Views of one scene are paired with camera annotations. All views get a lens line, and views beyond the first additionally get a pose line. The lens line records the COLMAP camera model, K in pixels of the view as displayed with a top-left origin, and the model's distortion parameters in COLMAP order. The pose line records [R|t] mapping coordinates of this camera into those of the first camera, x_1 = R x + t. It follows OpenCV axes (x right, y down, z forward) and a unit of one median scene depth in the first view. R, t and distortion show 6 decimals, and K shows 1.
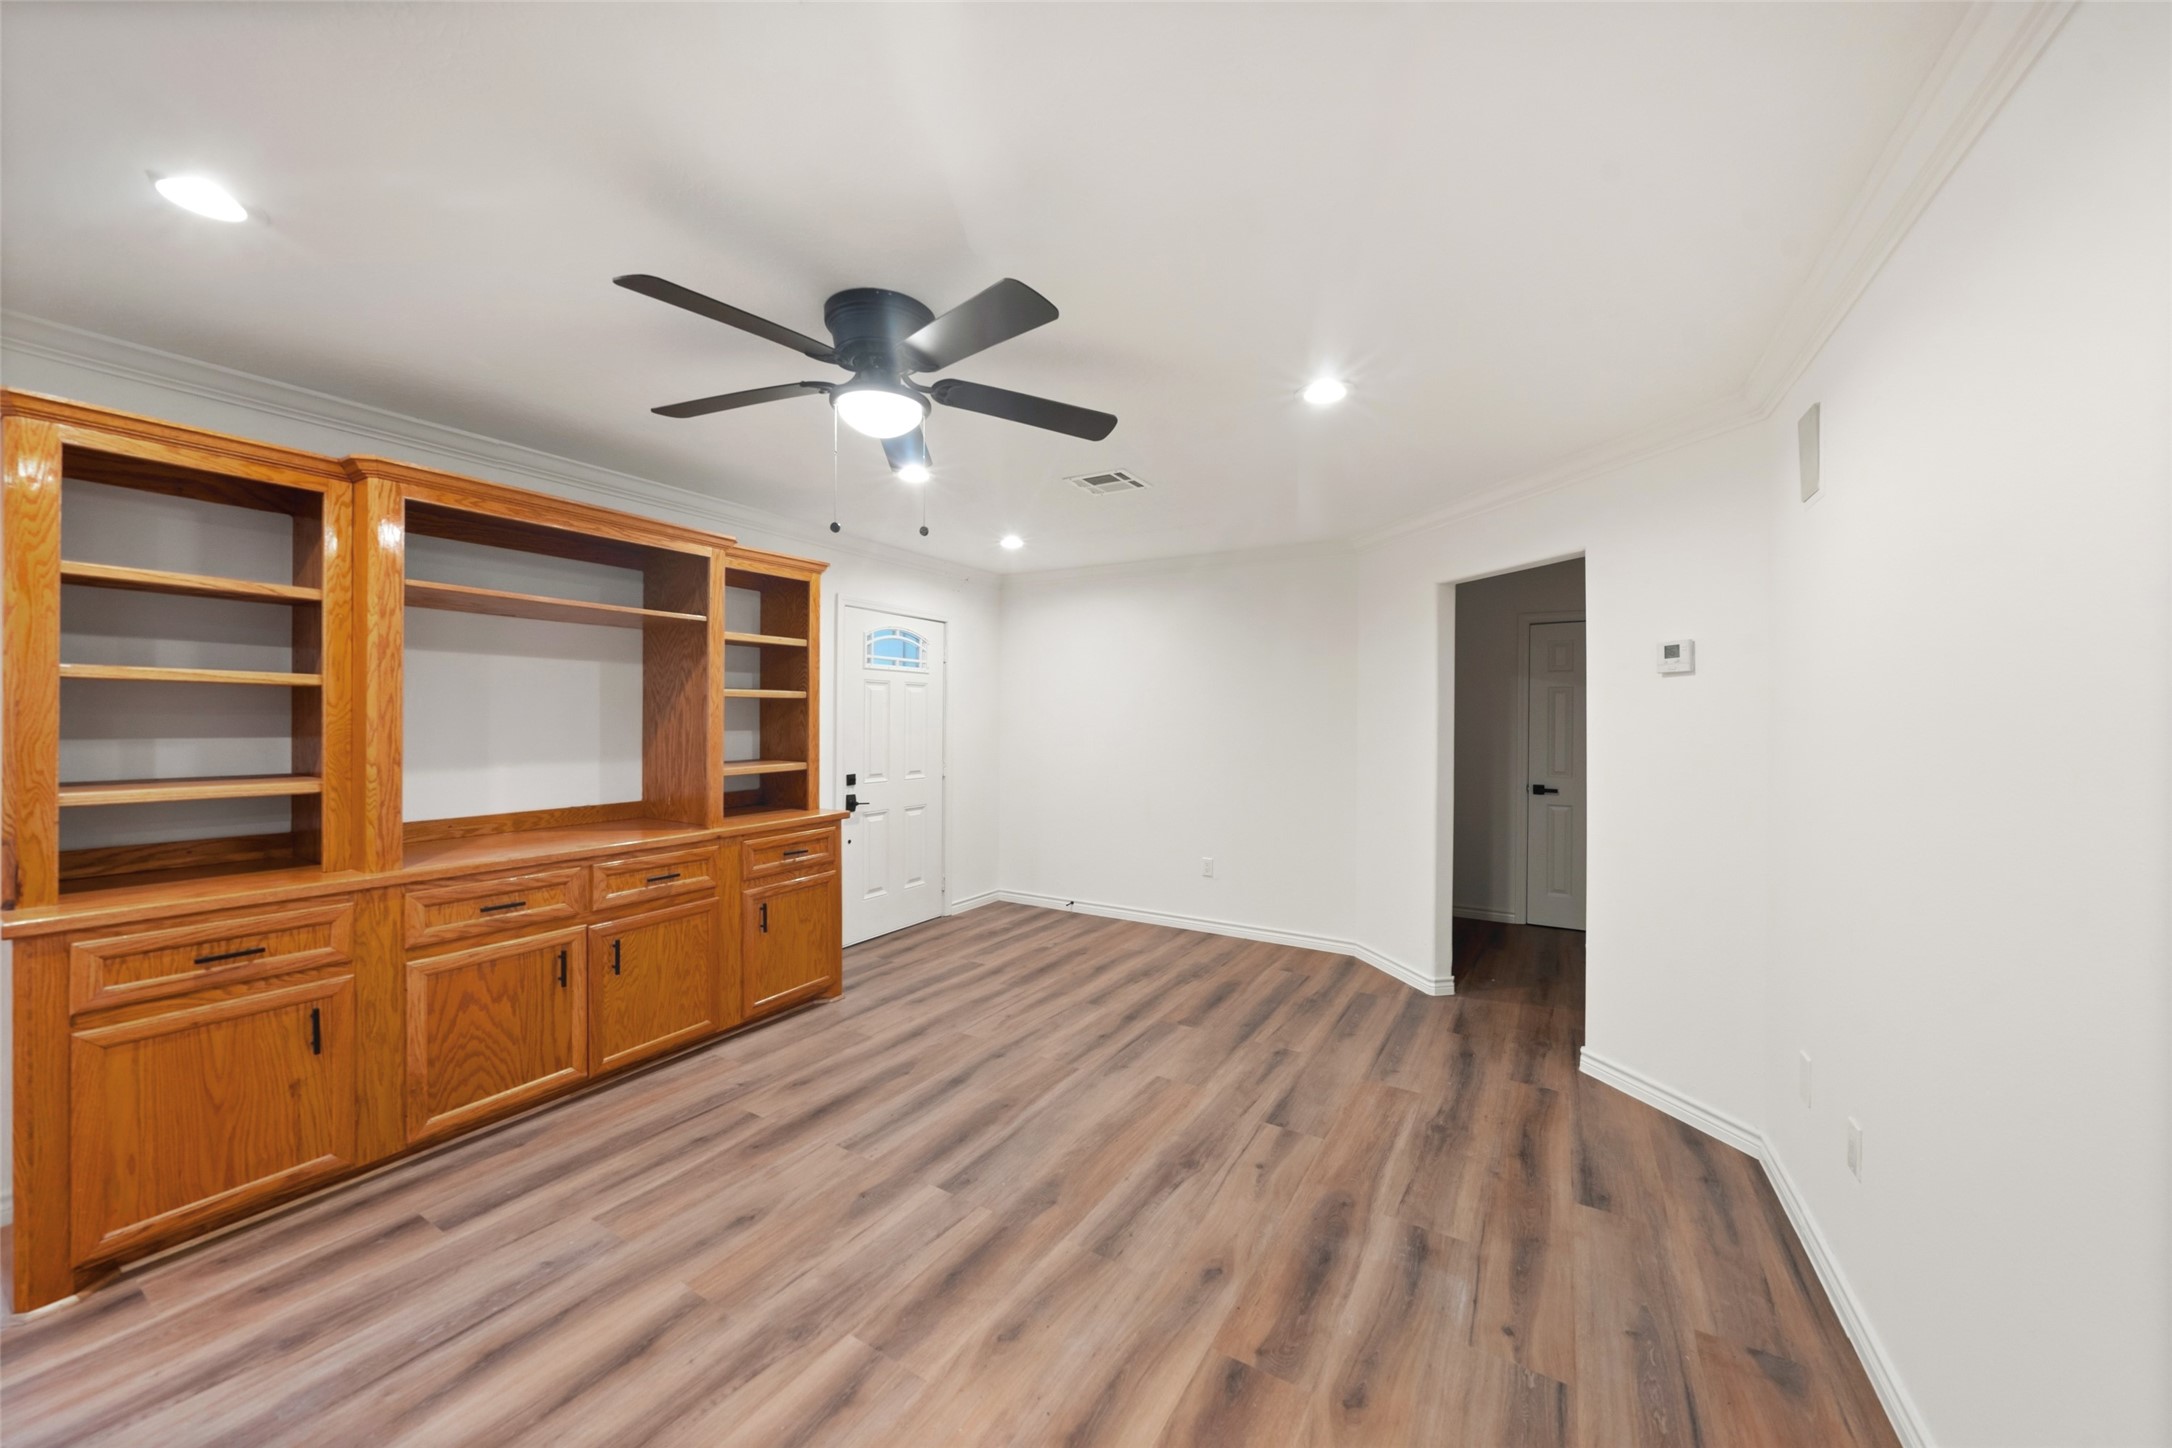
lens RADIAL K [[794.2, 0, 1074.8], [0, 794.2, 718.2], [0, 0, 1]] dist [-0.005455, 0.000938]
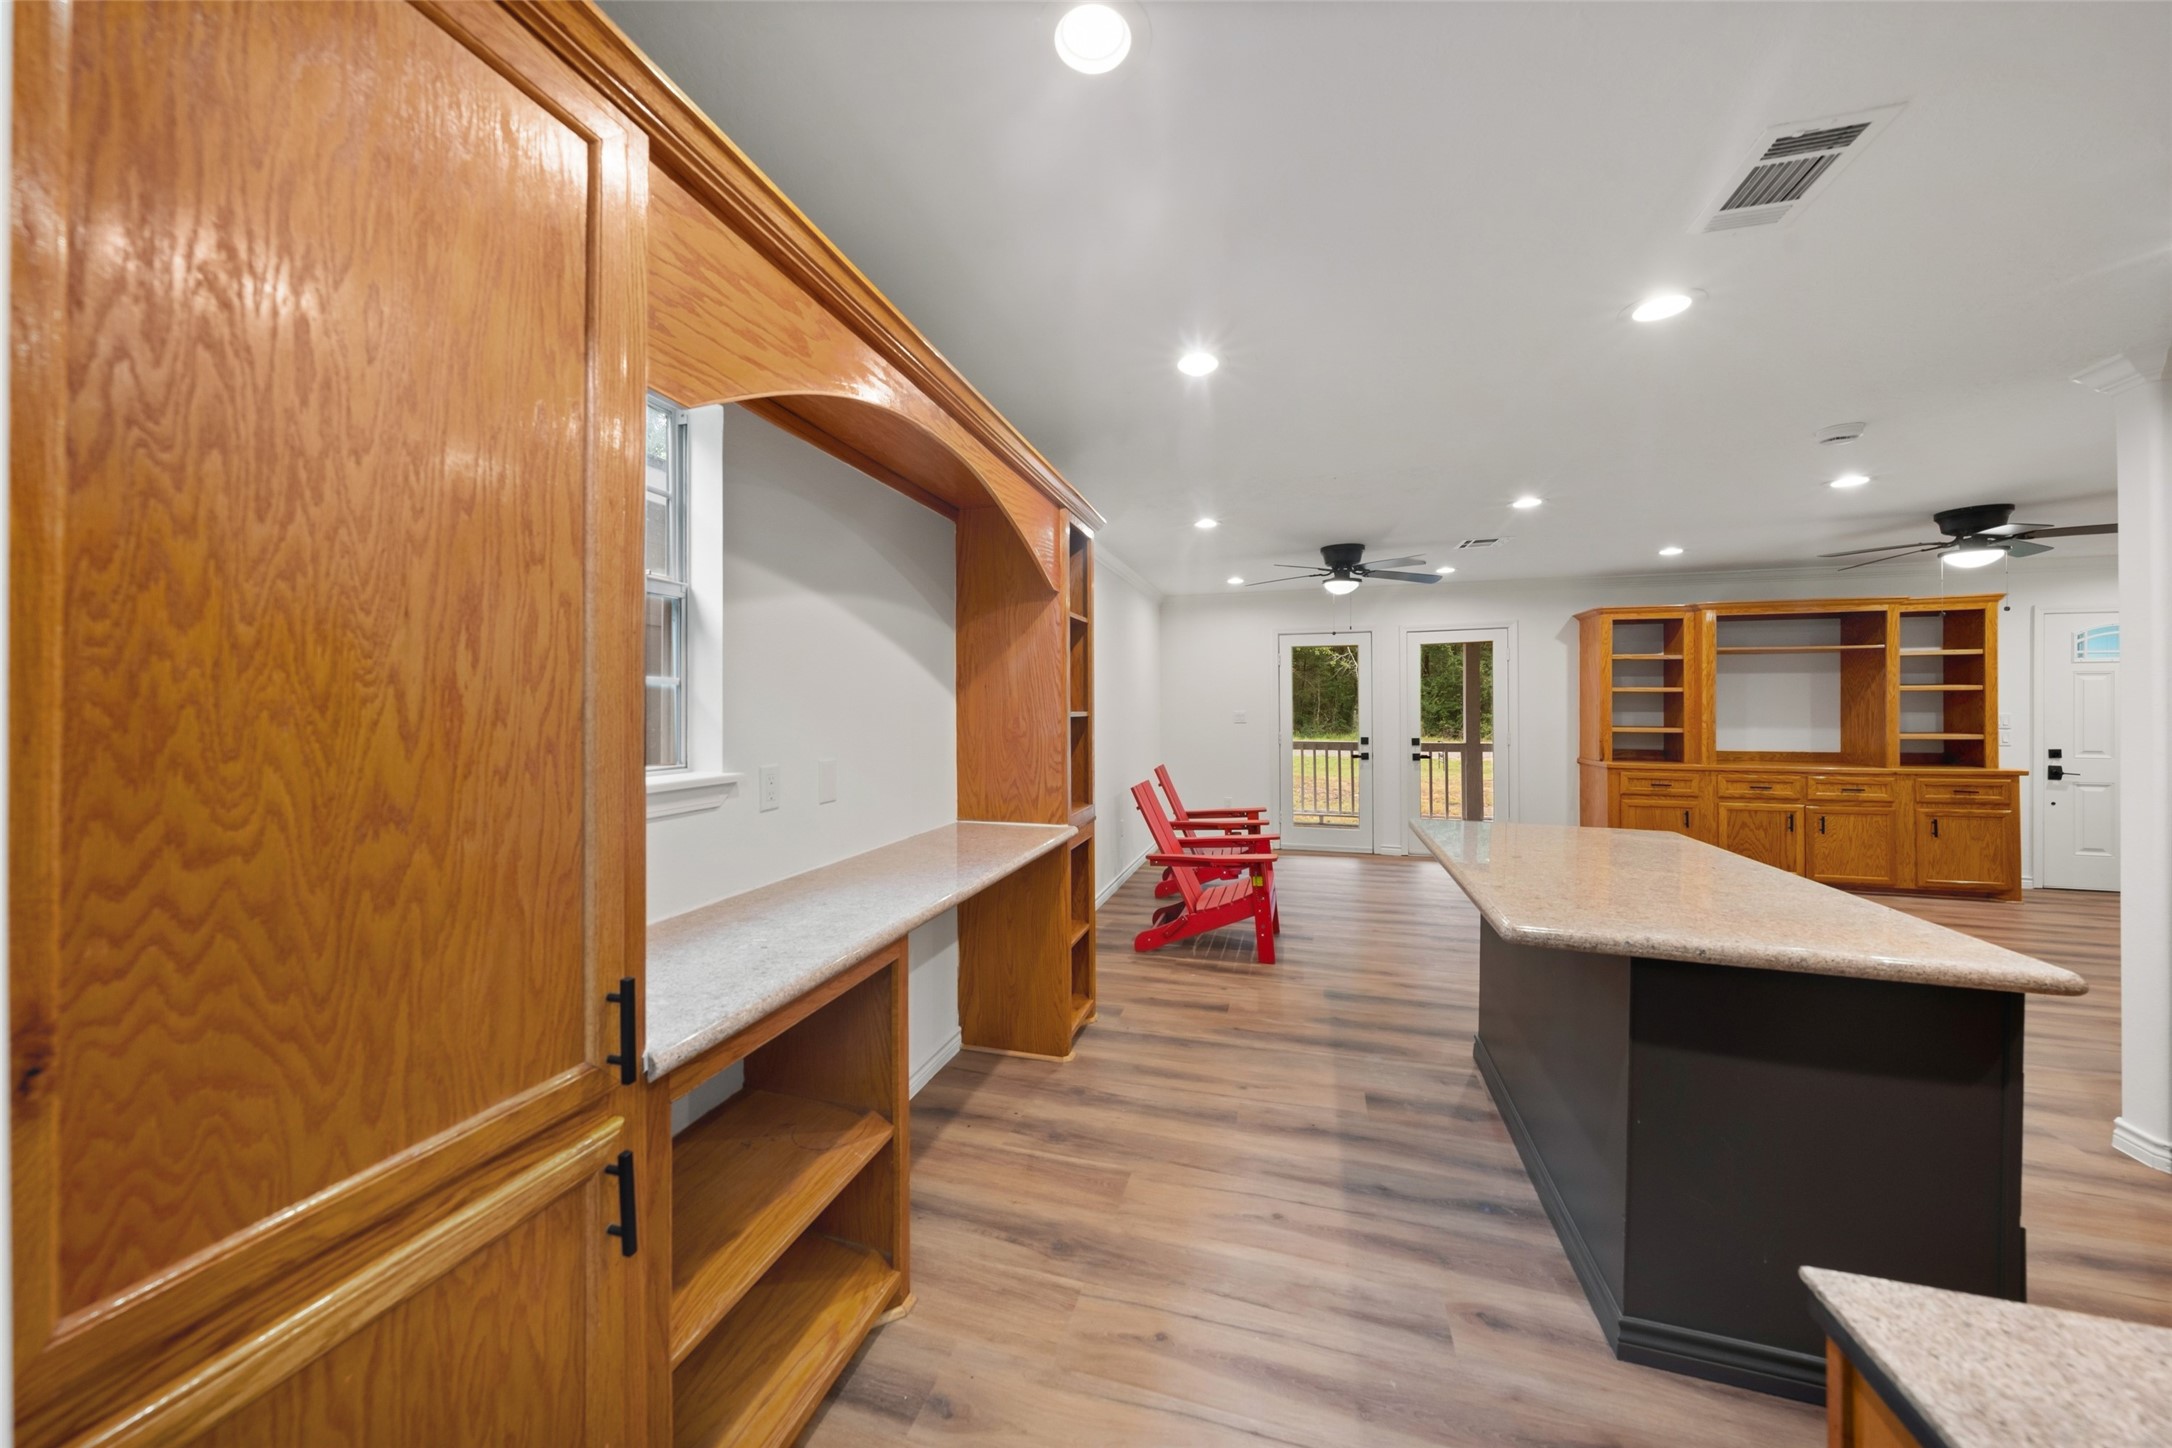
lens RADIAL K [[751.8, 0, 1068.2], [0, 751.8, 702.1], [0, 0, 1]] dist [-0.005915, 0.000719]
pose [[0.244619, -0.008546, -0.969582, 0.812829], [-0.000857, 0.999959, -0.009030, 0.014535], [0.969619, 0.003040, 0.244601, -1.348899]]
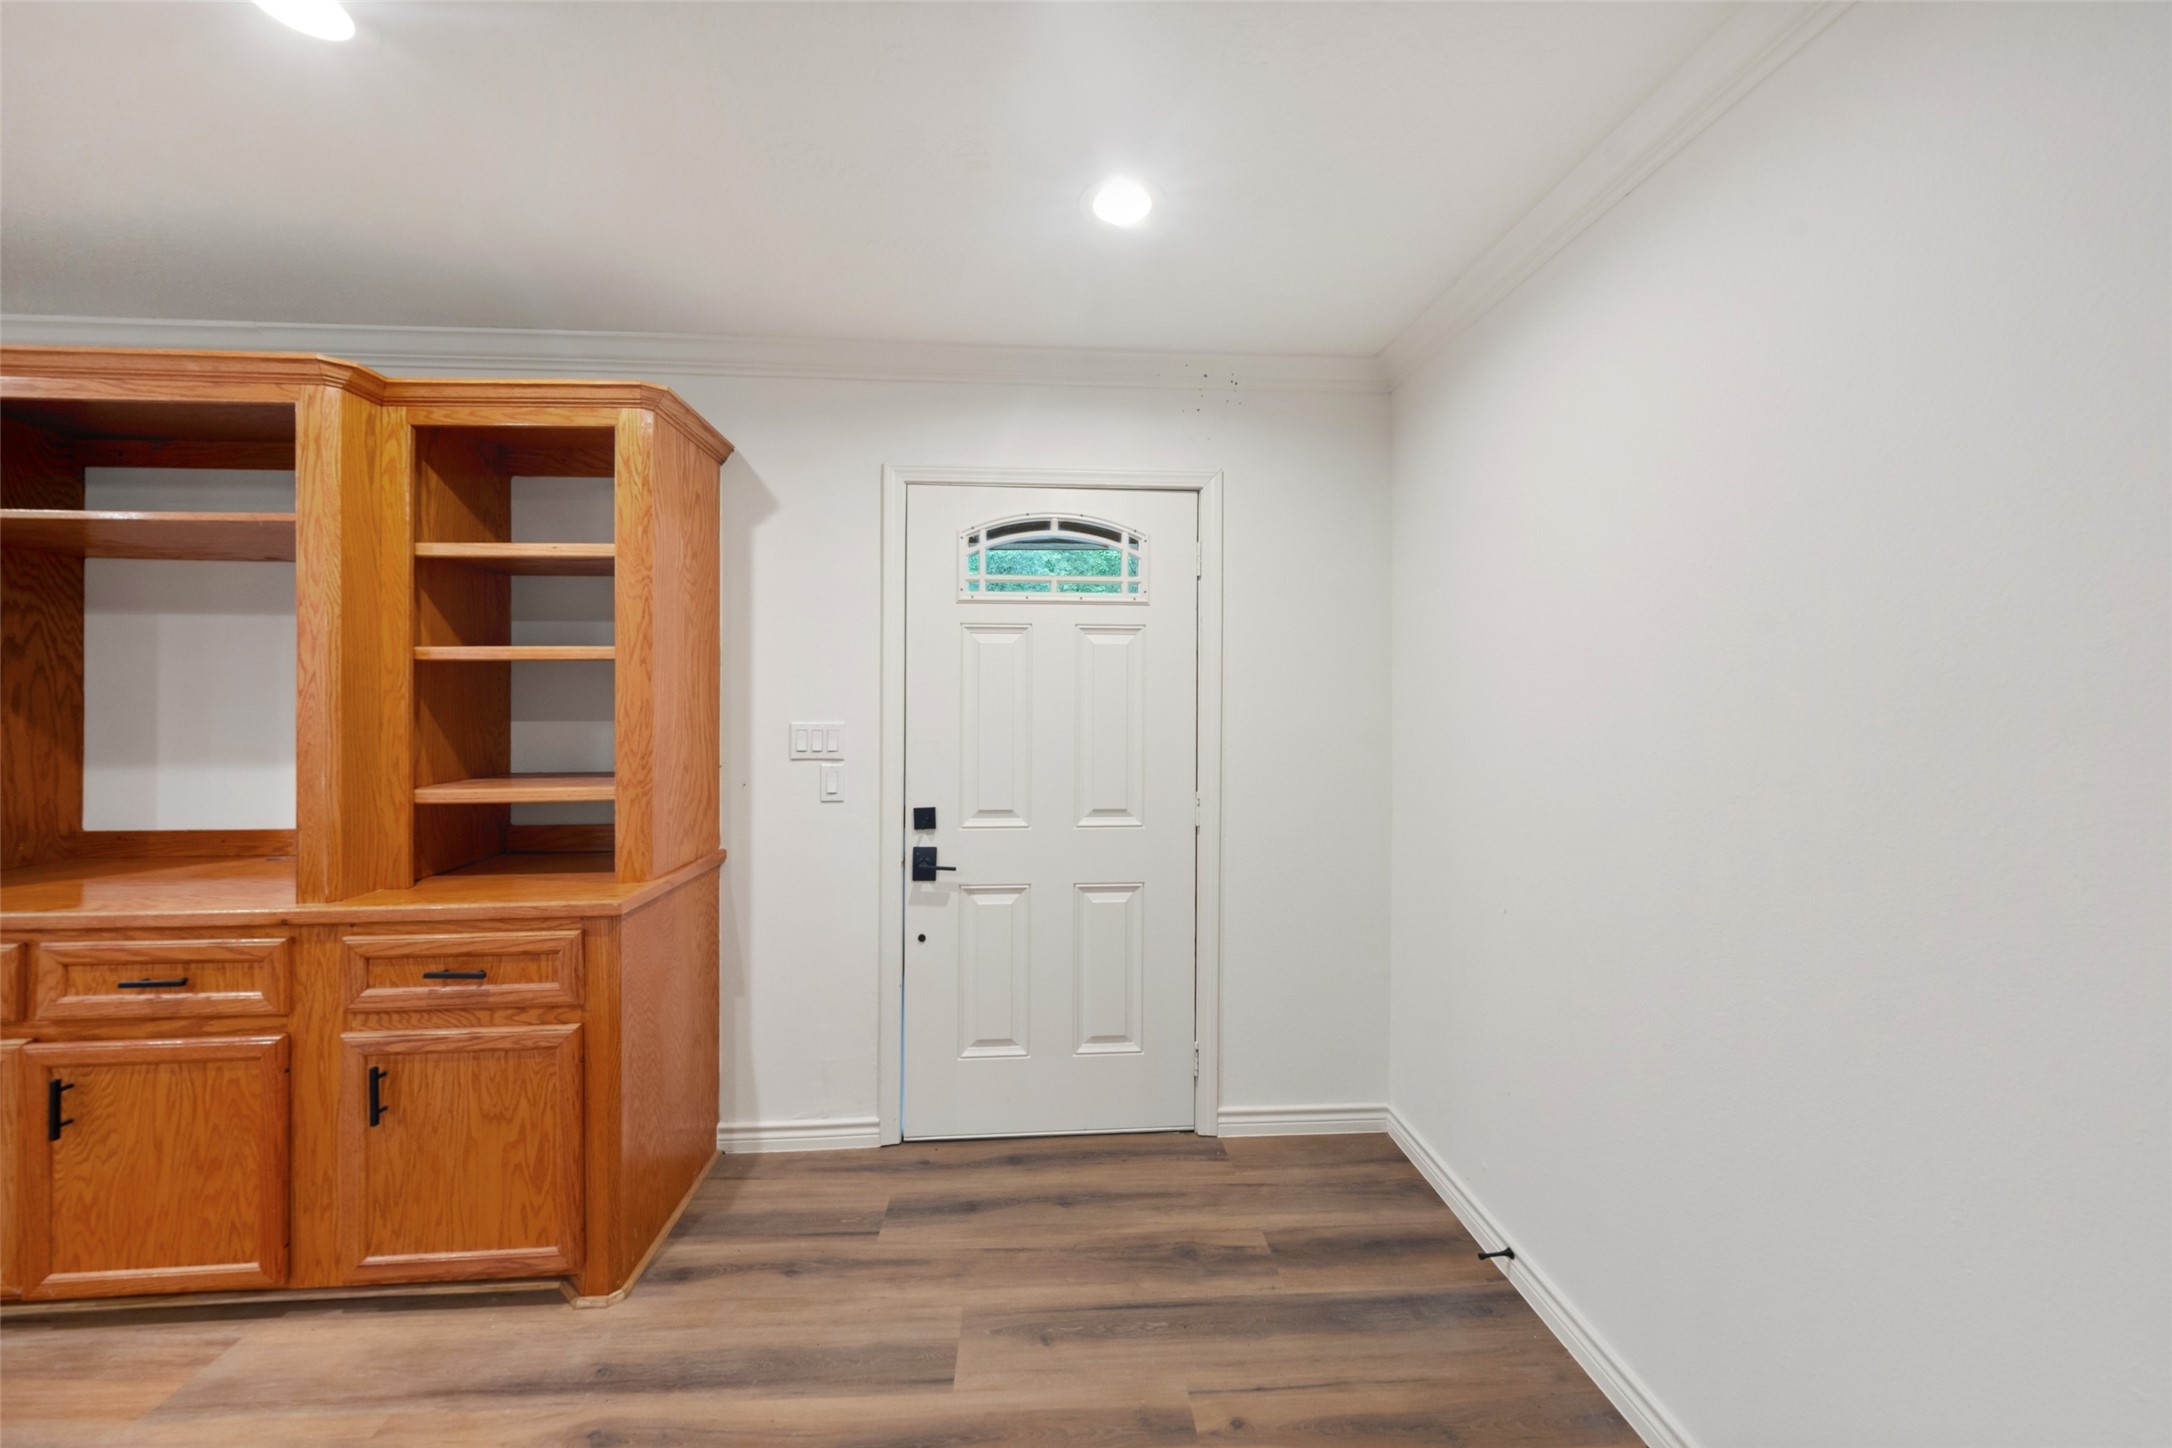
lens RADIAL K [[794.2, 0, 1079.2], [0, 794.2, 693.9], [0, 0, 1]] dist [-0.005455, 0.000938]
pose [[0.570662, -0.008027, -0.821146, 0.345446], [-0.000281, 0.999950, -0.009970, 0.002095], [0.821185, 0.005920, 0.570631, 1.350516]]
